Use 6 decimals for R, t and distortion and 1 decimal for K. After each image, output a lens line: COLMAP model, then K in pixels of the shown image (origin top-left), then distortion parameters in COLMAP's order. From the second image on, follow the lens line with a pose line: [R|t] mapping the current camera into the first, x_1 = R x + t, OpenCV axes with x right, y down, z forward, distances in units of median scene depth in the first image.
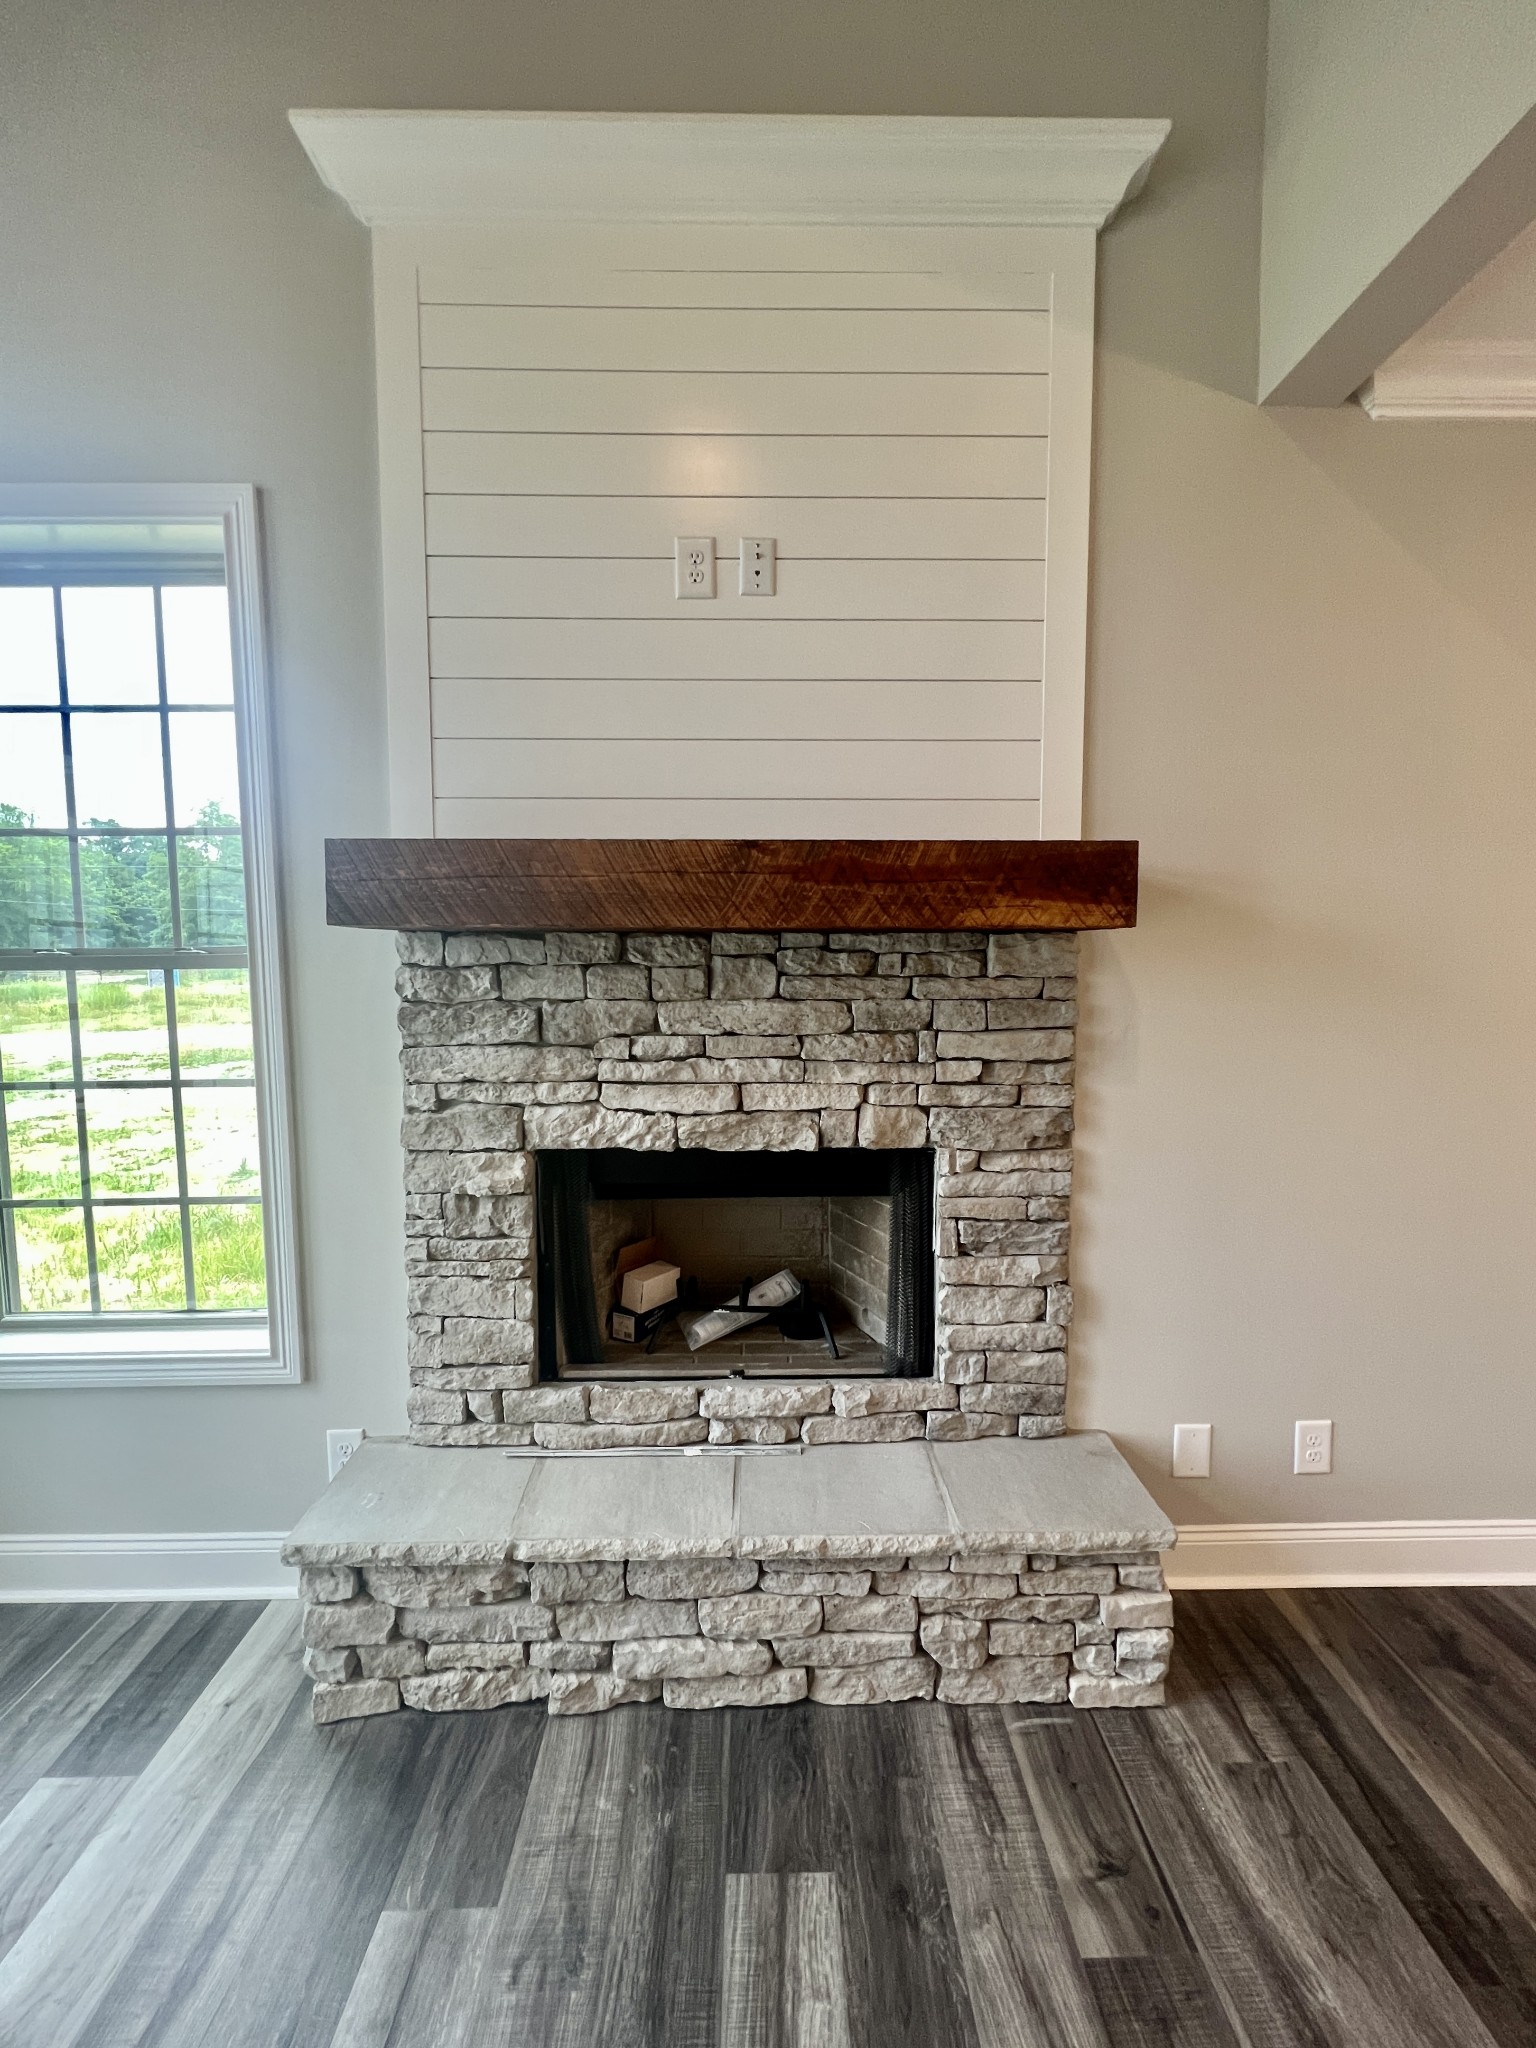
lens RADIAL K [[847.4, 0, 768.0], [0, 847.4, 1024.0], [0, 0, 1]] dist [-0.002165, -0.000331]
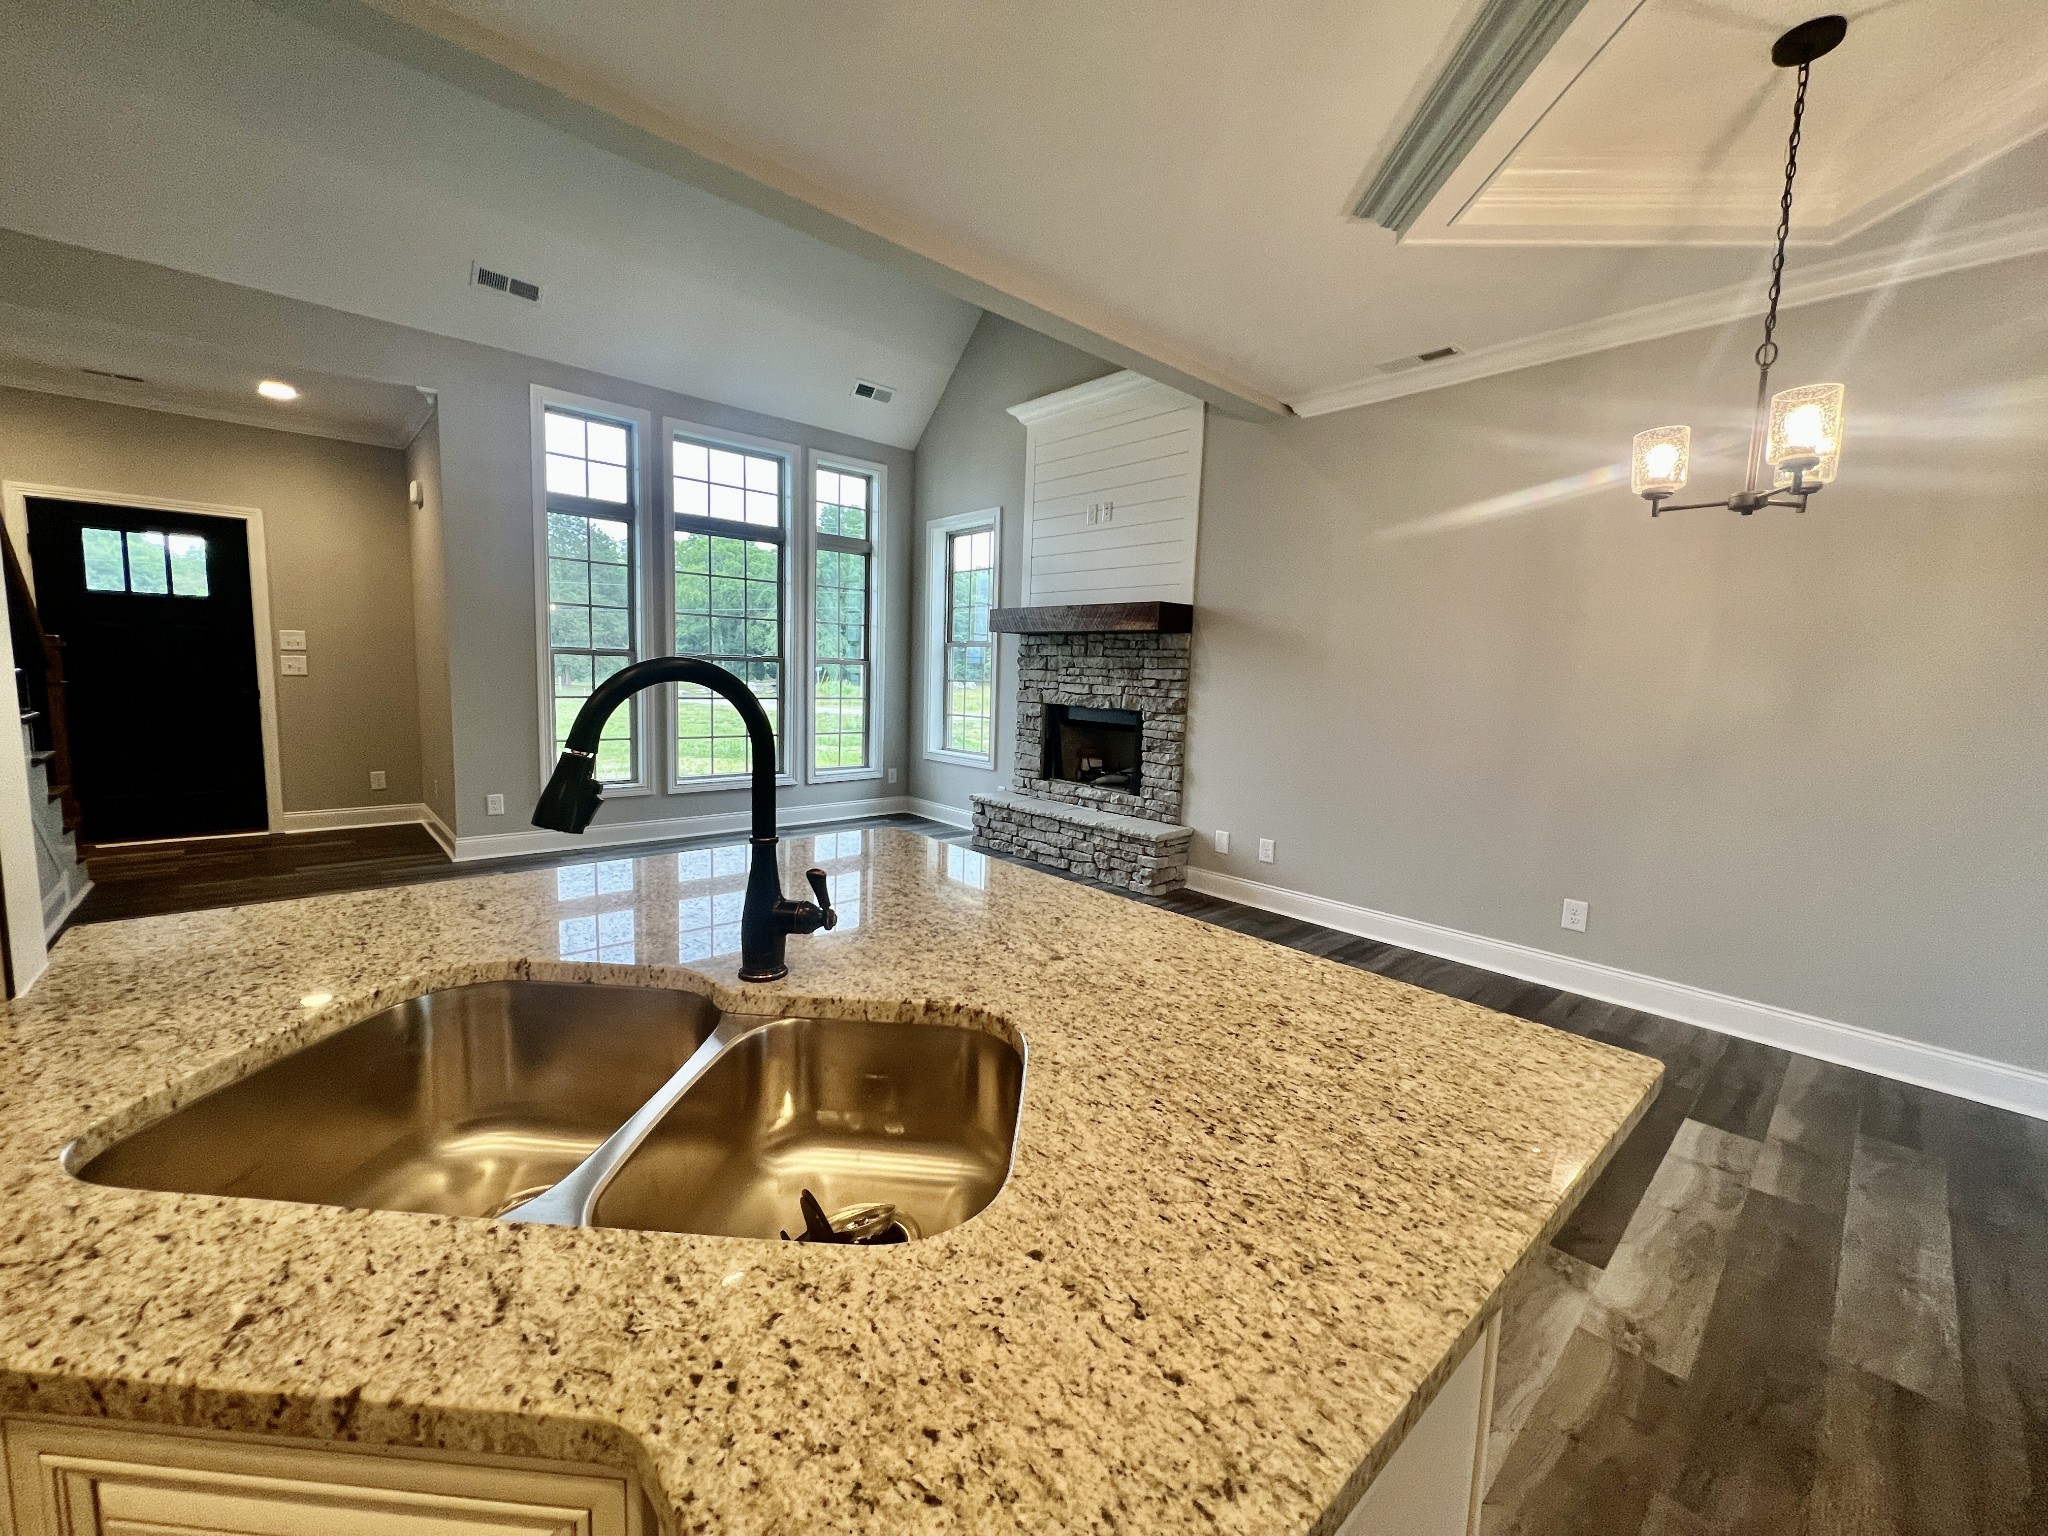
lens RADIAL K [[814.6, 0, 1020.5], [0, 814.6, 765.3], [0, 0, 1]] dist [0.000247, -0.000073]
pose [[0.658924, 0.111138, -0.743954, 1.985781], [-0.089887, 0.993572, 0.068814, 0.179178], [0.746819, 0.021529, 0.664679, -1.104982]]
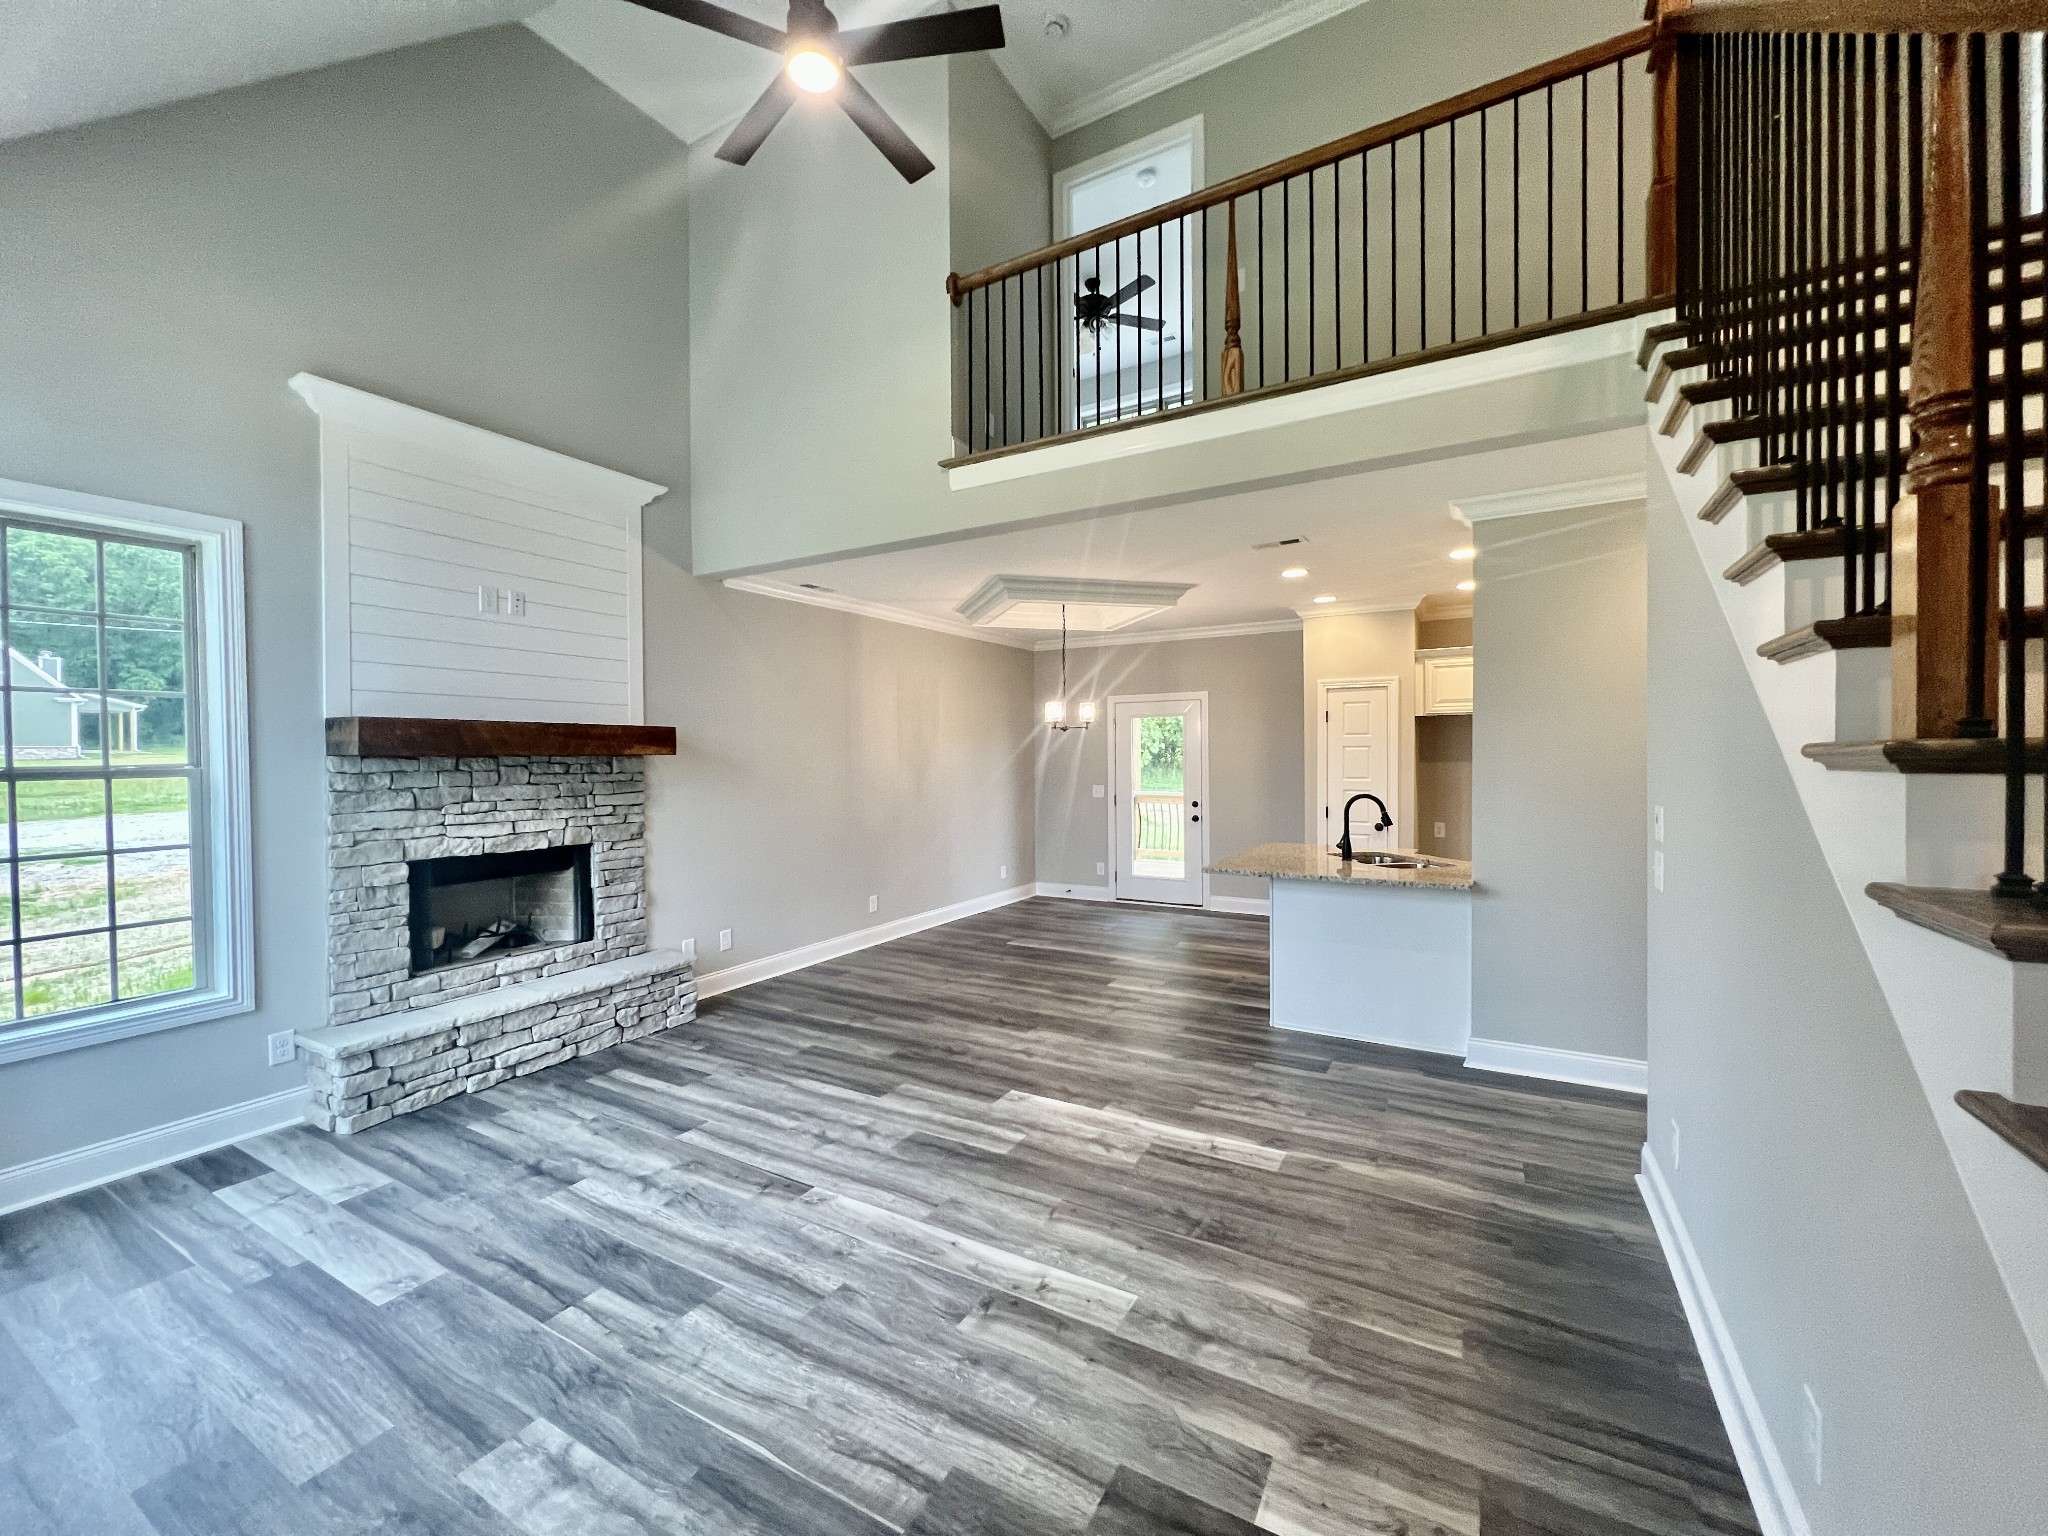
lens RADIAL K [[814.6, 0, 1020.5], [0, 814.6, 765.3], [0, 0, 1]] dist [0.000247, -0.000073]
pose [[0.513754, -0.011956, 0.857854, -1.223545], [0.069587, 0.997189, -0.027777, 0.075315], [-0.855111, 0.073966, 0.513141, -1.322957]]
